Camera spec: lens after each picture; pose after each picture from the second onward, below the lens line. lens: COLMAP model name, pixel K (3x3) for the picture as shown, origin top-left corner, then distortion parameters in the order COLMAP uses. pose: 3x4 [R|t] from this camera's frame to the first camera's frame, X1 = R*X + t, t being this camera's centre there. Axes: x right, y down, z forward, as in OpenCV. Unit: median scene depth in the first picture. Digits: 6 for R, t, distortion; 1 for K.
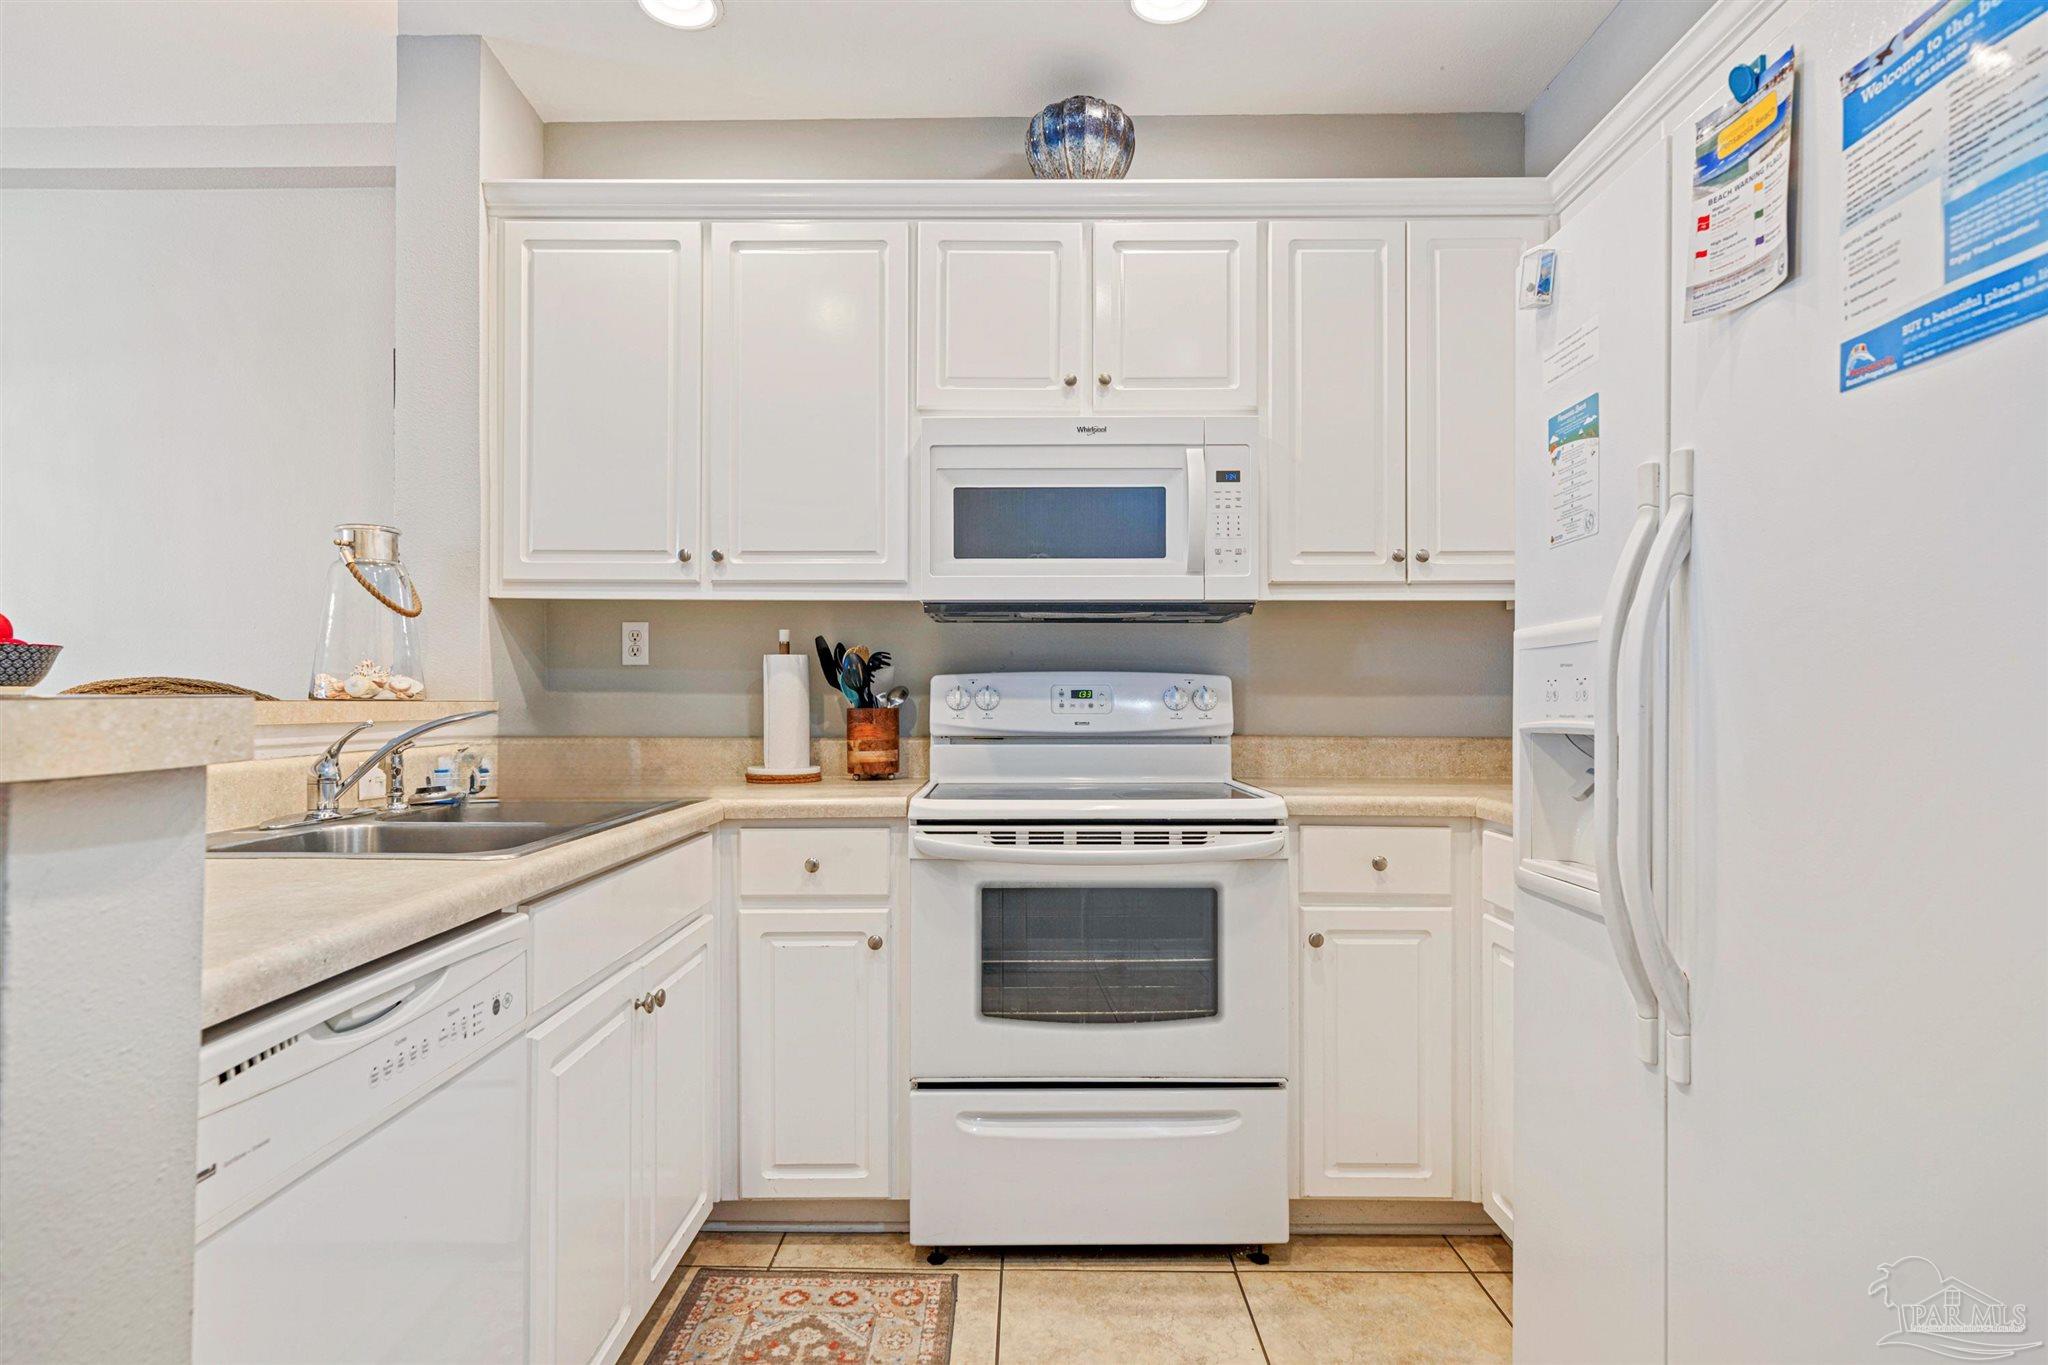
lens RADIAL K [[1093.2, 0, 1017.1], [0, 1093.2, 692.4], [0, 0, 1]] dist [0.001398, 0.000585]
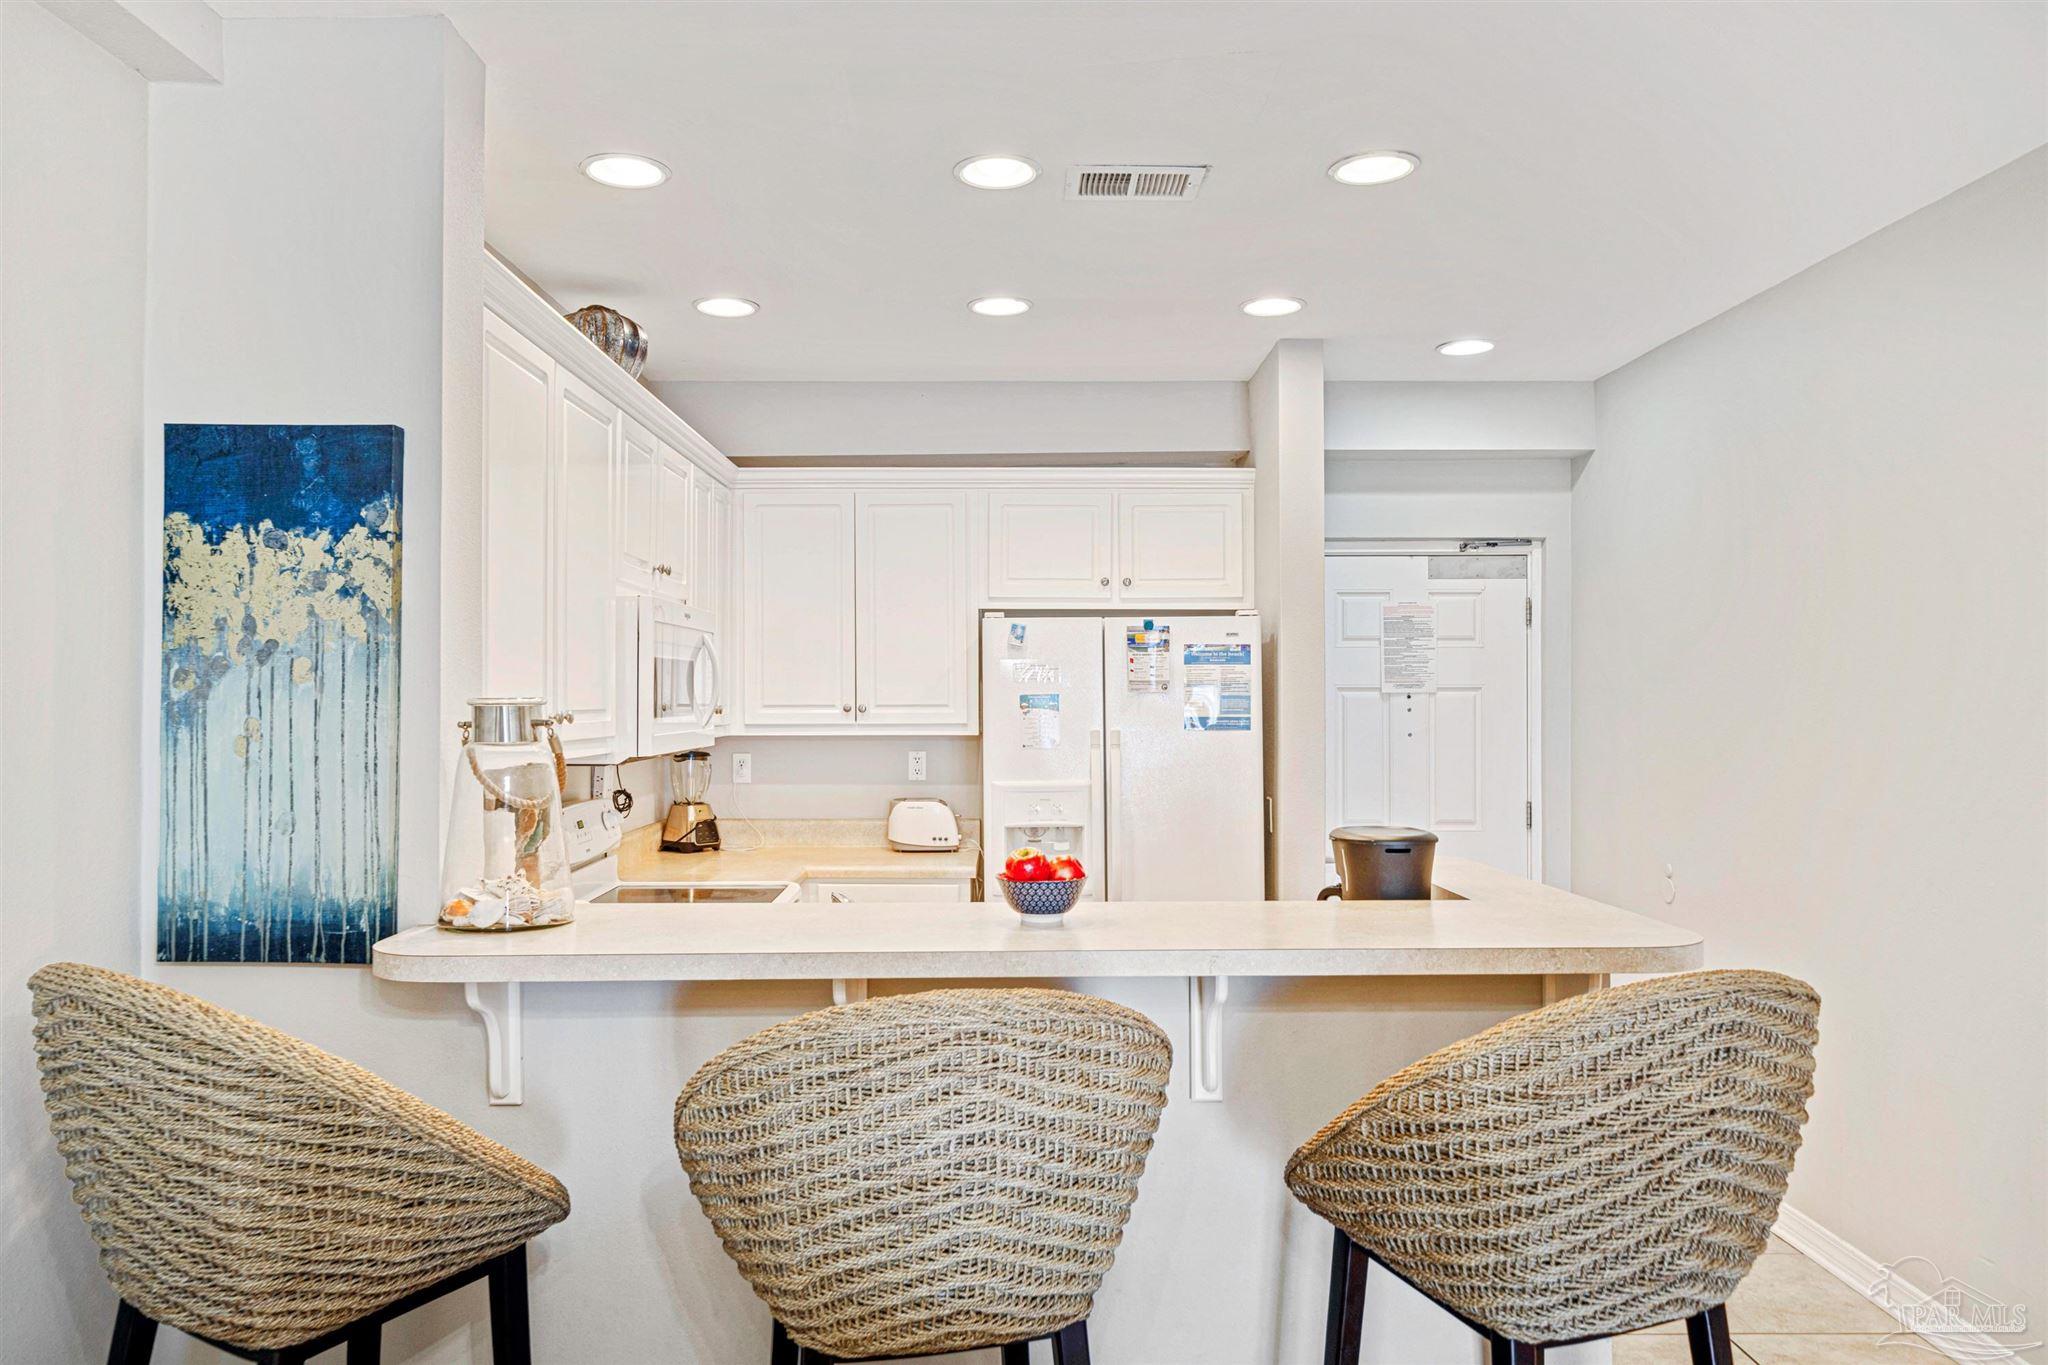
lens RADIAL K [[1406.8, 0, 1024.0], [0, 1406.8, 682.5], [0, 0, 1]] dist [0.014780, -0.023304]
pose [[-0.019982, 0.008007, 0.999768, -1.607371], [-0.009319, 0.999923, -0.008194, -0.157335], [-0.999757, -0.009481, -0.019906, 0.659833]]
